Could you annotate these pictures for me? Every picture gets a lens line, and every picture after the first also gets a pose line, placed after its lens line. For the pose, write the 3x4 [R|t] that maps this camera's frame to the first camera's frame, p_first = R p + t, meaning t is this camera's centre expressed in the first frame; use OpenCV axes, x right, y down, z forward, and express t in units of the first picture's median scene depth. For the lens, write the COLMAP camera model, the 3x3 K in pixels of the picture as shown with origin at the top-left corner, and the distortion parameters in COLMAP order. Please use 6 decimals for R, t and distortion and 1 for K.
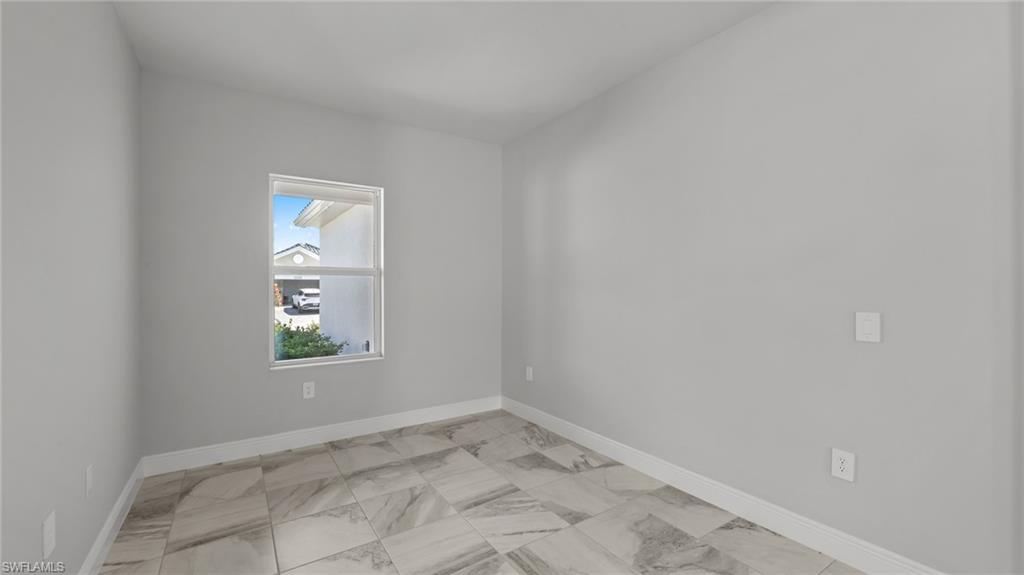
lens RADIAL K [[413.7, 0, 517.7], [0, 413.7, 280.2], [0, 0, 1]] dist [-0.000692, 0.001254]
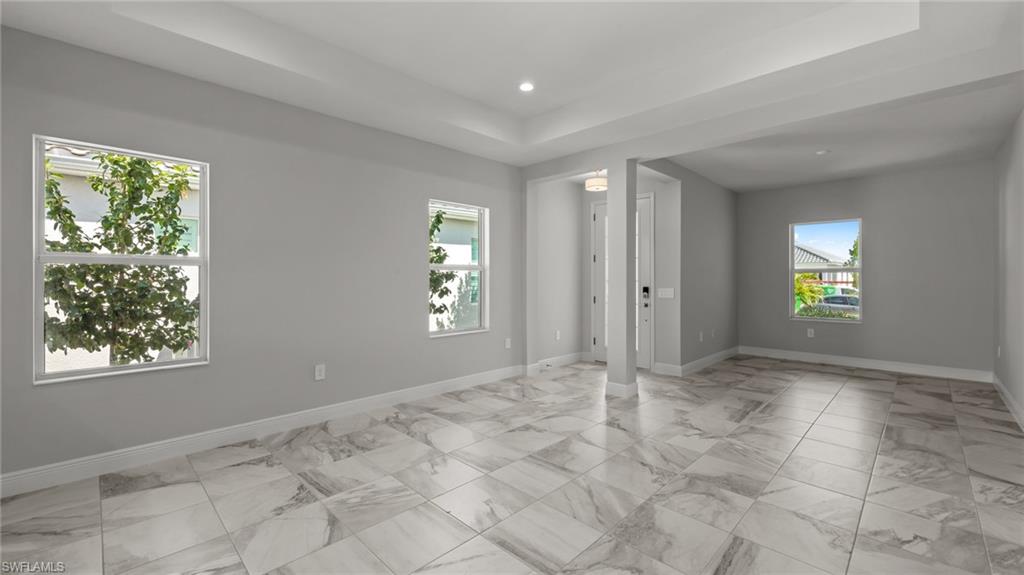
lens RADIAL K [[413.7, 0, 511.2], [0, 413.7, 280.5], [0, 0, 1]] dist [-0.000692, 0.001254]
pose [[0.181554, 0.004131, -0.983372, 1.195703], [0.016343, 0.999840, 0.007218, -0.011711], [0.983245, -0.017382, 0.181458, -0.745146]]
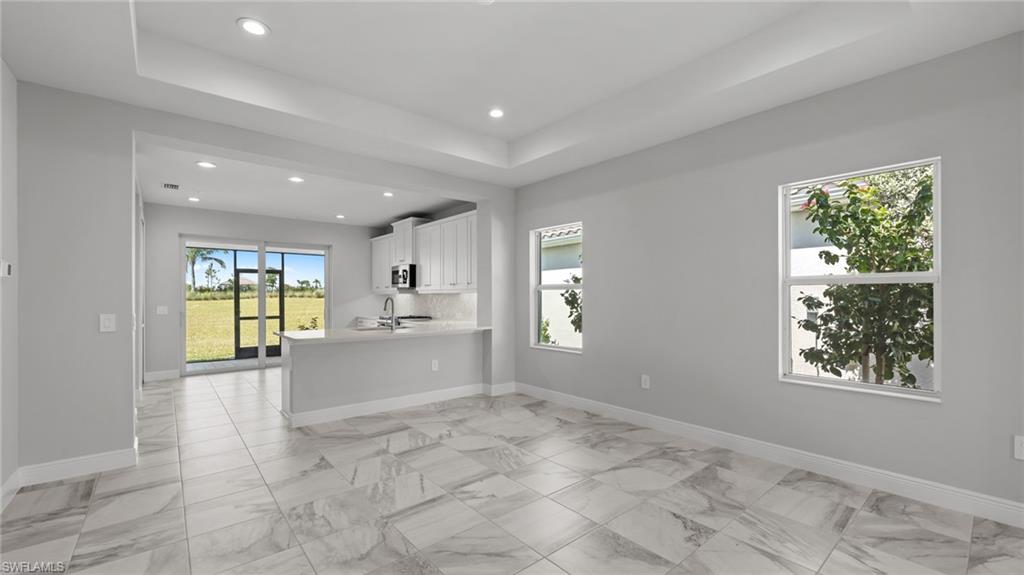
lens RADIAL K [[413.7, 0, 508.3], [0, 413.7, 296.2], [0, 0, 1]] dist [-0.000692, 0.001254]
pose [[-0.996249, 0.002029, -0.086508, 0.496789], [0.003726, 0.999804, -0.019457, 0.001721], [0.086452, -0.019706, -0.996061, 0.189692]]
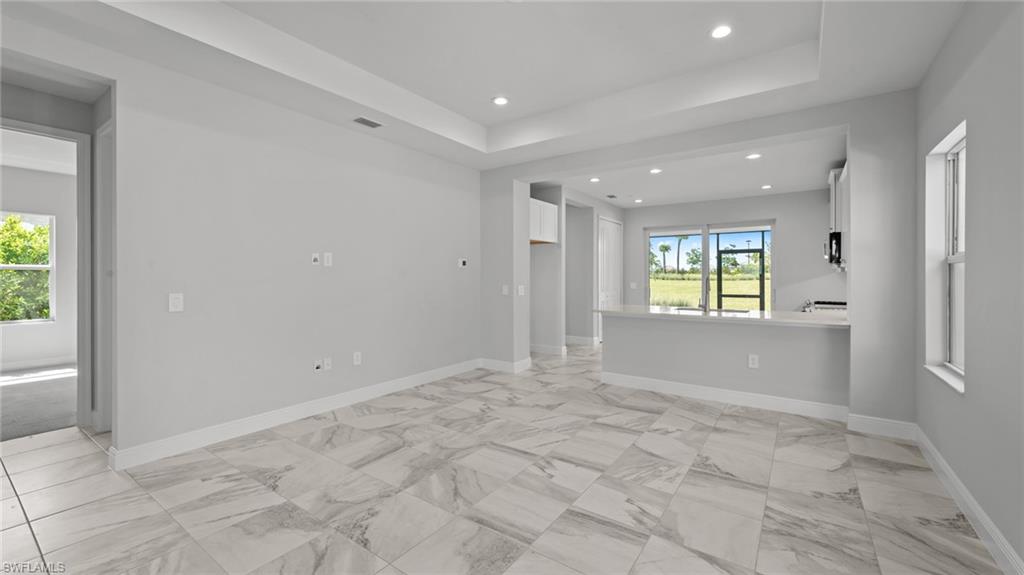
lens RADIAL K [[413.7, 0, 514.0], [0, 413.7, 273.4], [0, 0, 1]] dist [-0.000692, 0.001254]
pose [[-0.346682, 0.006779, 0.937958, -0.301578], [-0.017974, 0.999742, -0.013869, -0.004330], [-0.937811, -0.021667, -0.346471, -0.291457]]
